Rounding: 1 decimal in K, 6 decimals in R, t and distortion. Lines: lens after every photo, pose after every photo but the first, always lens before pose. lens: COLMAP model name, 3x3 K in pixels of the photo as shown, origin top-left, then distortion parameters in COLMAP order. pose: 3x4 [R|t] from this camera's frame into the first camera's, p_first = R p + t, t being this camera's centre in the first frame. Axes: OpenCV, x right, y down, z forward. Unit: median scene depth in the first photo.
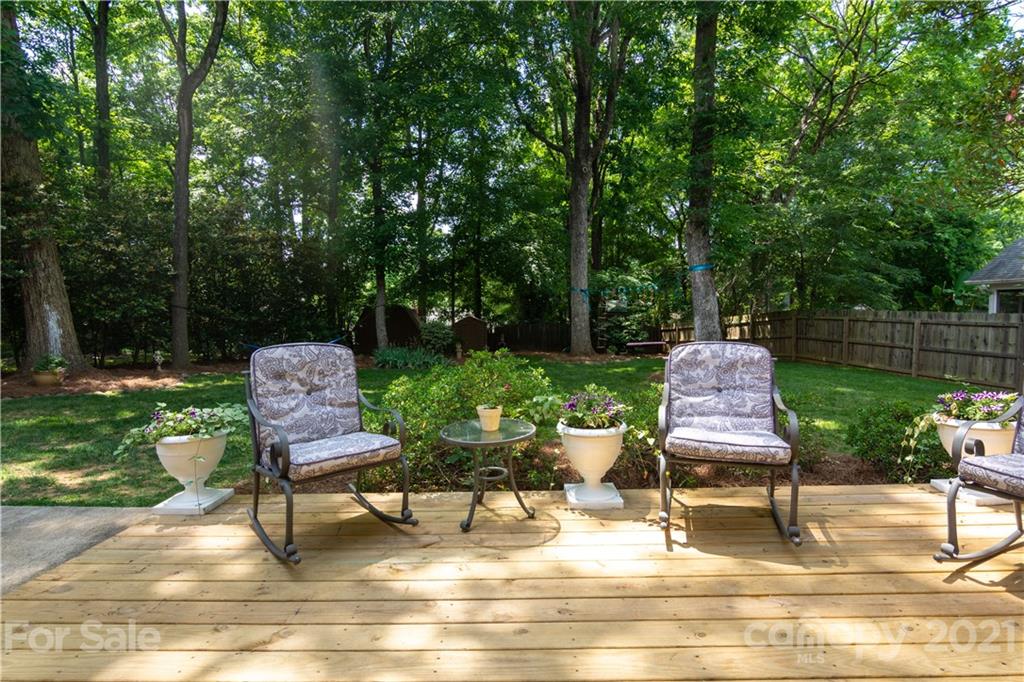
lens RADIAL K [[572.2, 0, 505.4], [0, 572.2, 344.9], [0, 0, 1]] dist [0.000775, -0.000537]
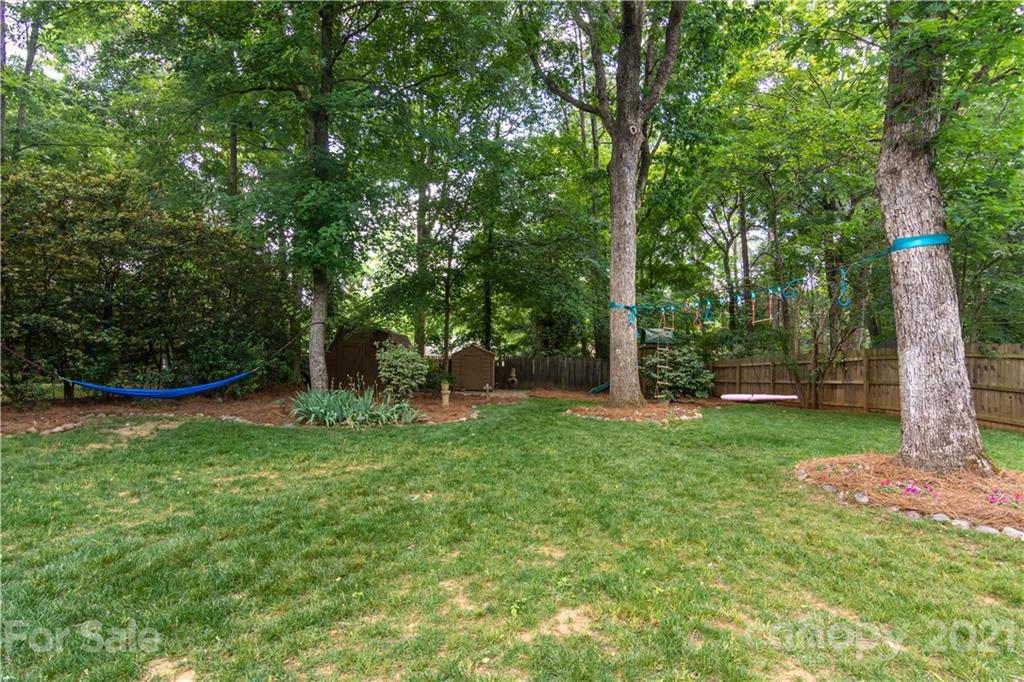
lens RADIAL K [[572.2, 0, 510.5], [0, 572.2, 342.1], [0, 0, 1]] dist [0.000775, -0.000537]
pose [[0.999508, 0.019507, -0.024541, 0.011003], [-0.020966, 0.997938, -0.060661, -0.008656], [0.023307, 0.061146, 0.997857, 0.237609]]
